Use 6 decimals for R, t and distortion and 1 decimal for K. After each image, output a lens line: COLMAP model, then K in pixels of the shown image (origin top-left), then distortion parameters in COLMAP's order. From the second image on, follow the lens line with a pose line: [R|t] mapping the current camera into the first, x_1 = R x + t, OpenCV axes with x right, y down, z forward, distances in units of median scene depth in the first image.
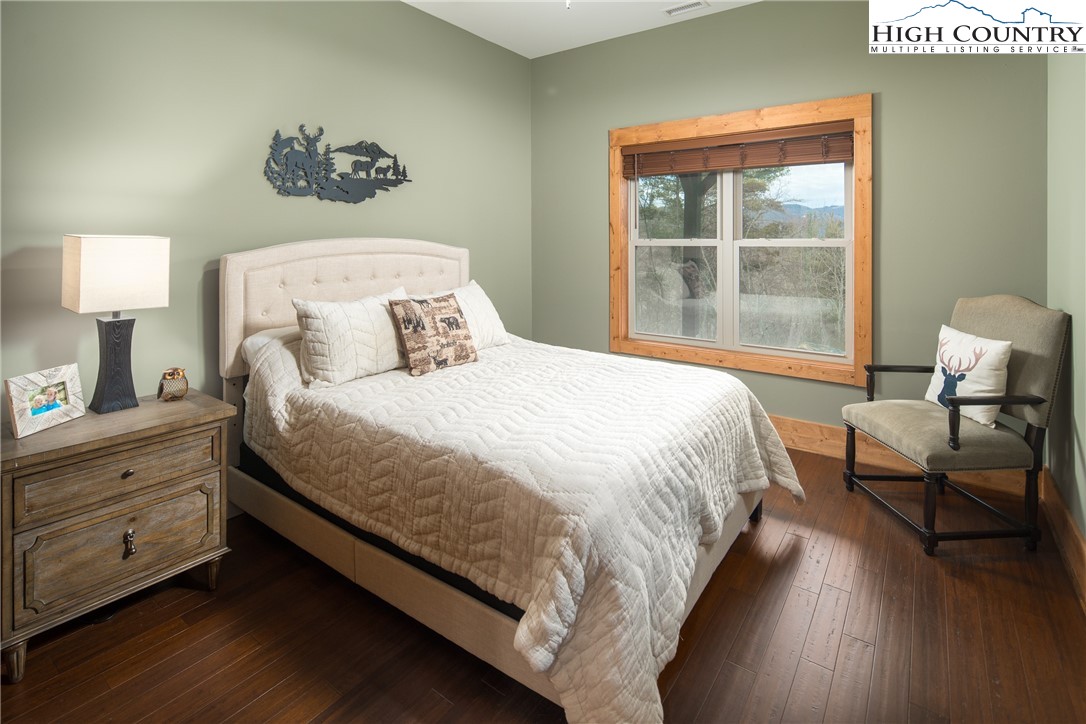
lens RADIAL K [[515.9, 0, 540.6], [0, 515.9, 346.3], [0, 0, 1]] dist [-0.019541, -0.000648]
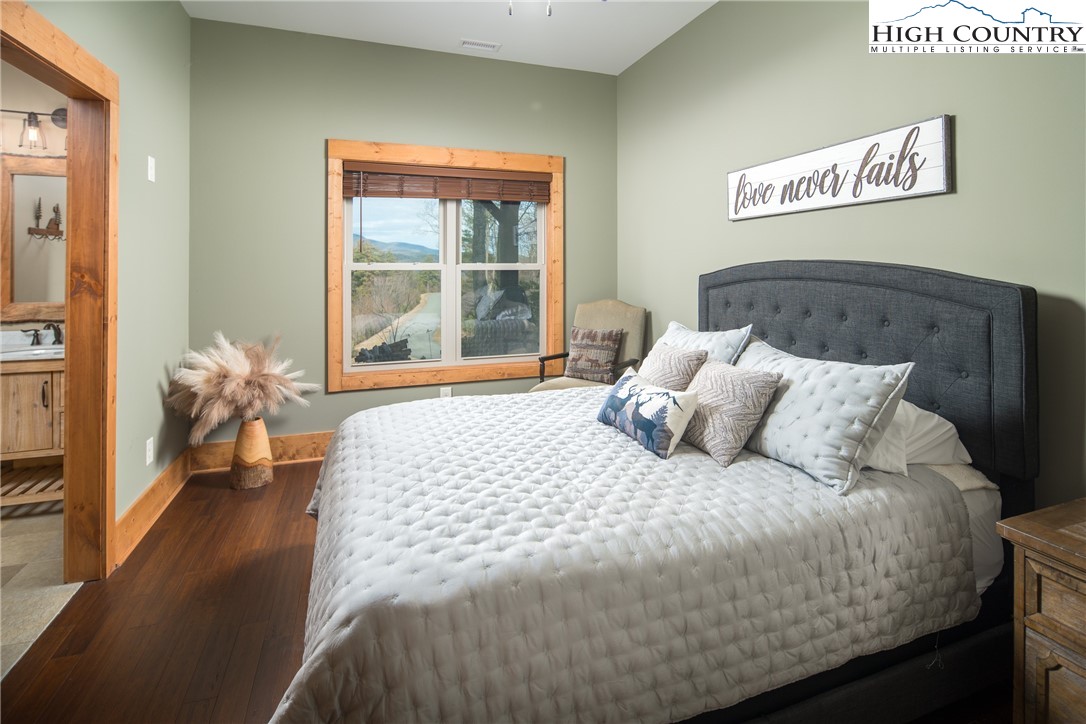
lens RADIAL K [[515.9, 0, 540.6], [0, 515.9, 346.3], [0, 0, 1]] dist [-0.019541, -0.000648]
pose [[0.552252, -0.129231, 0.823600, -0.570059], [0.162574, 0.985640, 0.045645, -0.071602], [-0.817672, 0.108688, 0.565331, 0.331554]]
